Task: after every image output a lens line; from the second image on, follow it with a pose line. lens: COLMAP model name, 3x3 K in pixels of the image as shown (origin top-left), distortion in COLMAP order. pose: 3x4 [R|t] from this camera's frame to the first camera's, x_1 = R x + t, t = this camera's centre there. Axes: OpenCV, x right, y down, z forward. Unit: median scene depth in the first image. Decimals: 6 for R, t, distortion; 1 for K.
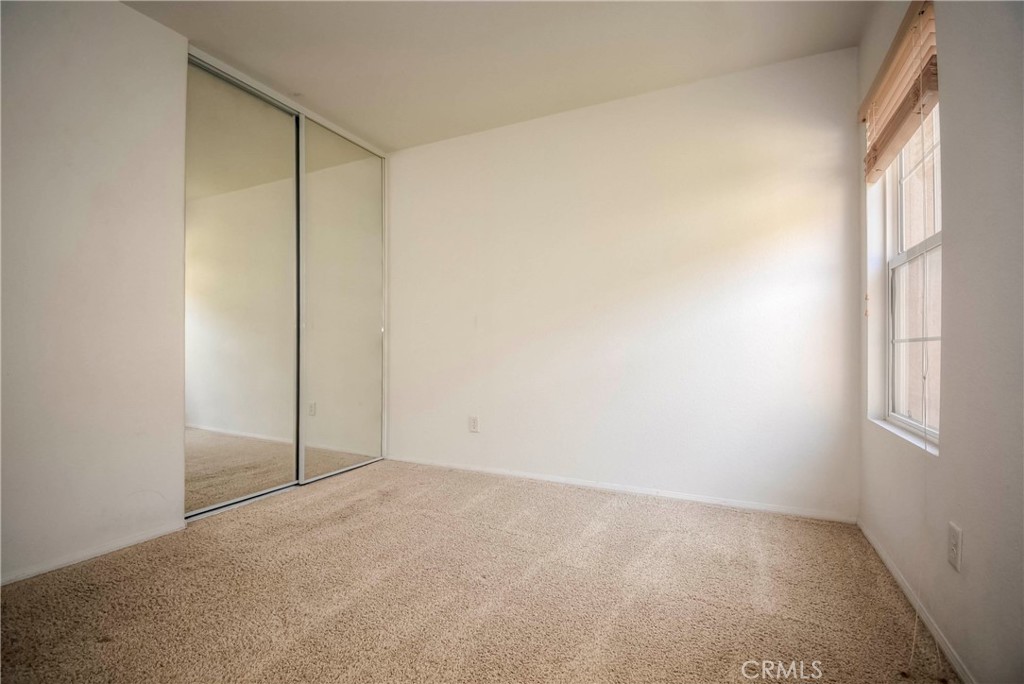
lens RADIAL K [[461.5, 0, 511.0], [0, 461.5, 346.5], [0, 0, 1]] dist [0.022694, -0.028305]
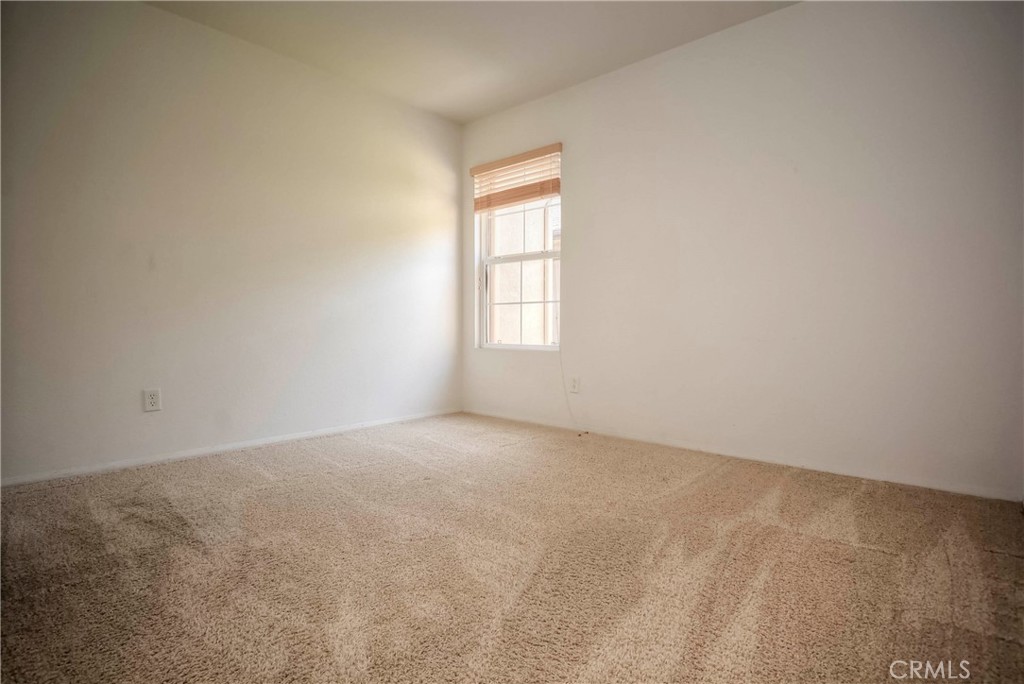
lens RADIAL K [[505.3, 0, 515.0], [0, 505.3, 337.5], [0, 0, 1]] dist [0.000346, -0.000004]
pose [[0.270428, -0.023058, 0.962464, -0.966902], [-0.003237, 0.999686, 0.024859, 0.062535], [-0.962735, -0.009838, 0.270269, 0.308396]]
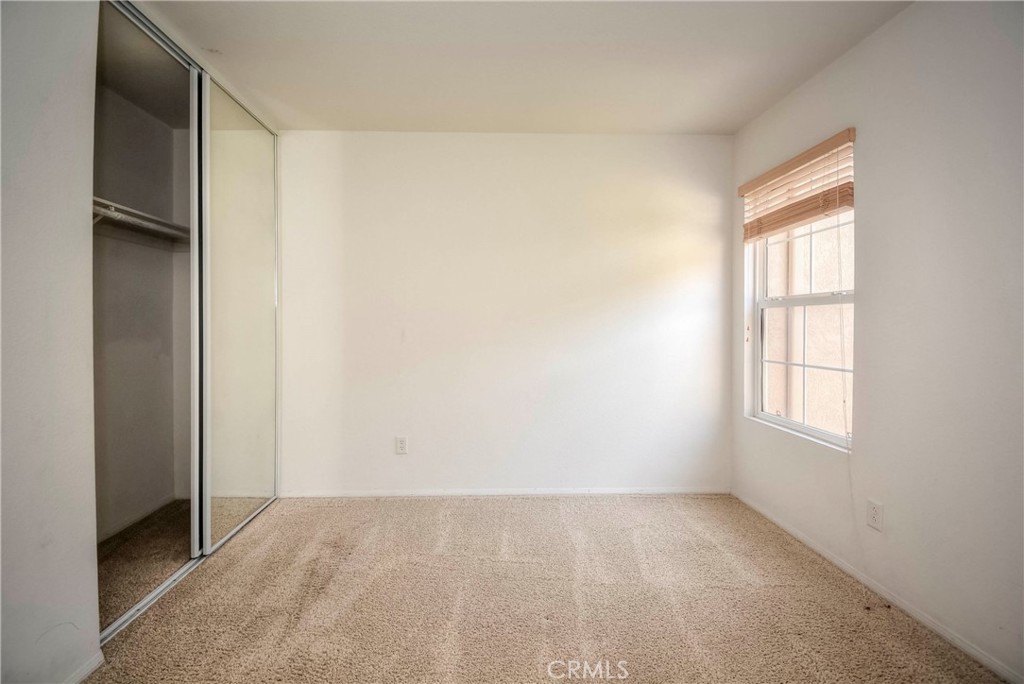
lens RADIAL K [[461.3, 0, 499.8], [0, 461.3, 322.7], [0, 0, 1]] dist [0.001254, -0.000410]
pose [[0.885672, 0.003697, 0.464297, -0.464966], [-0.002693, 0.999992, -0.002825, -0.105623], [-0.464303, 0.001251, 0.885675, 0.120334]]
